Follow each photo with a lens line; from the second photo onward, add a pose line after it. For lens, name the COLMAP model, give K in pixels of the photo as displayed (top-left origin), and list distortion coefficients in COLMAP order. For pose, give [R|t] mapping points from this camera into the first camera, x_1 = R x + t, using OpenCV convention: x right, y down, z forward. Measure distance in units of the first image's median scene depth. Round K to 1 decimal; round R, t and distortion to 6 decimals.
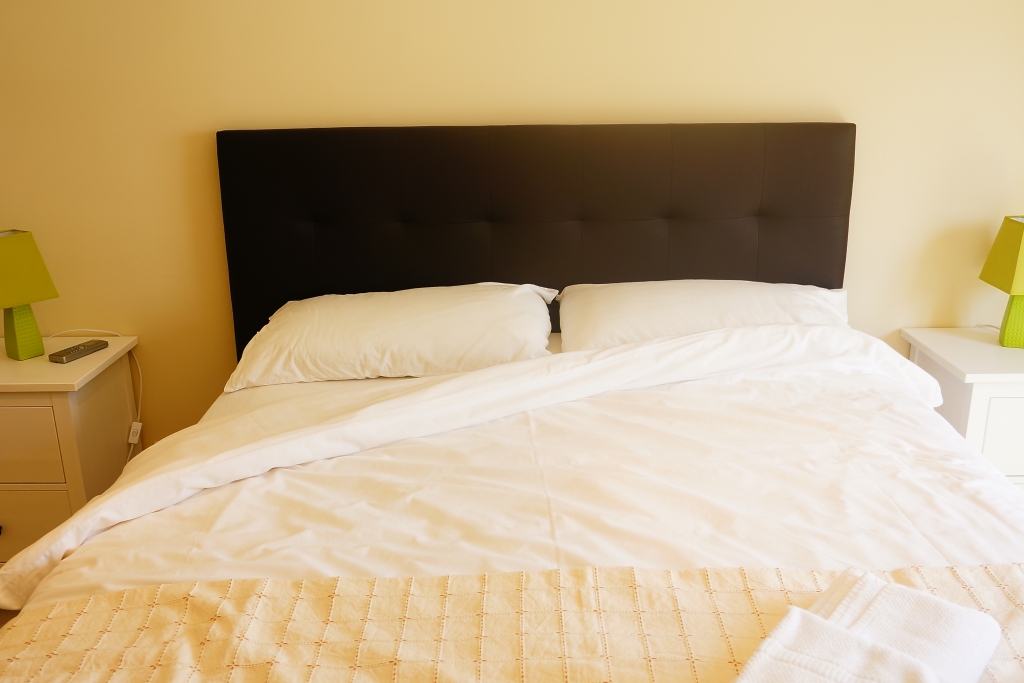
lens RADIAL K [[941.9, 0, 512.0], [0, 941.9, 341.5], [0, 0, 1]] dist [-0.033308, 0.023594]
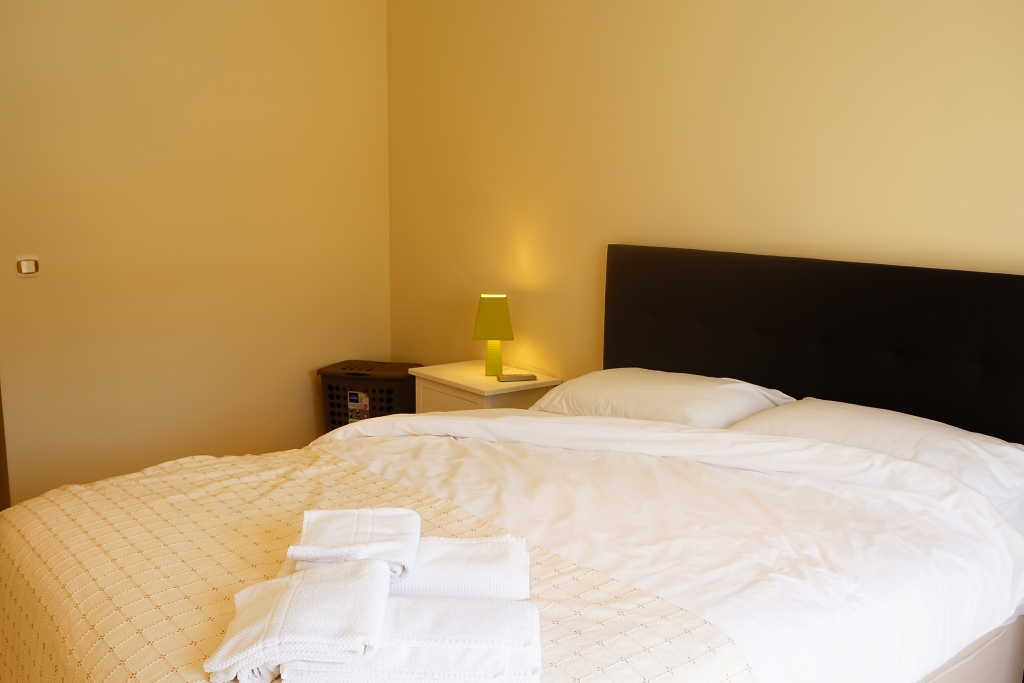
lens RADIAL K [[941.9, 0, 512.0], [0, 941.9, 341.5], [0, 0, 1]] dist [-0.033308, 0.023594]
pose [[0.628346, 0.144575, -0.764381, 0.830199], [-0.251629, 0.967530, -0.023849, -0.009656], [0.736114, 0.207326, 0.644323, -0.010622]]
